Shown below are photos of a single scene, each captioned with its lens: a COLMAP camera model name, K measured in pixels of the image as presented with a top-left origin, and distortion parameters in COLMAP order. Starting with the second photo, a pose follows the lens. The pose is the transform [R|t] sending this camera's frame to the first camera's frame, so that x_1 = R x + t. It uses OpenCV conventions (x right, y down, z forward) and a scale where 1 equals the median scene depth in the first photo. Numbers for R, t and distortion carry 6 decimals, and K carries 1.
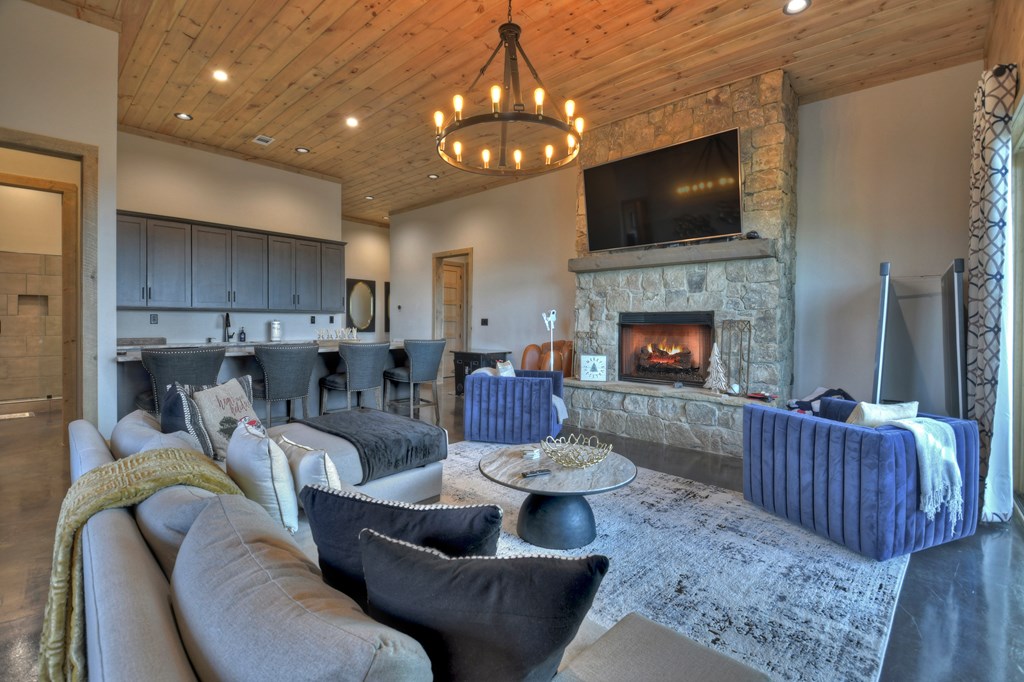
lens RADIAL K [[457.7, 0, 497.5], [0, 457.7, 330.2], [0, 0, 1]] dist [0.003629, 0.000250]
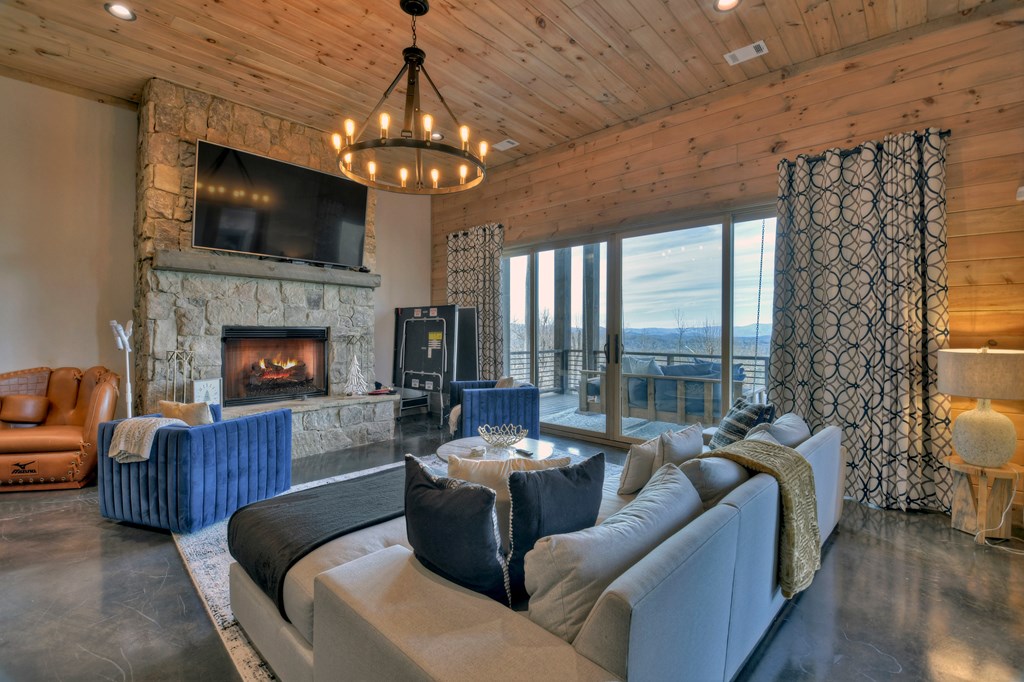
lens RADIAL K [[457.7, 0, 497.5], [0, 457.7, 330.2], [0, 0, 1]] dist [0.003629, 0.000250]
pose [[0.007225, -0.001683, 0.999972, -0.643301], [0.005337, 0.999984, 0.001645, -0.032472], [-0.999960, 0.005325, 0.007234, 0.547374]]
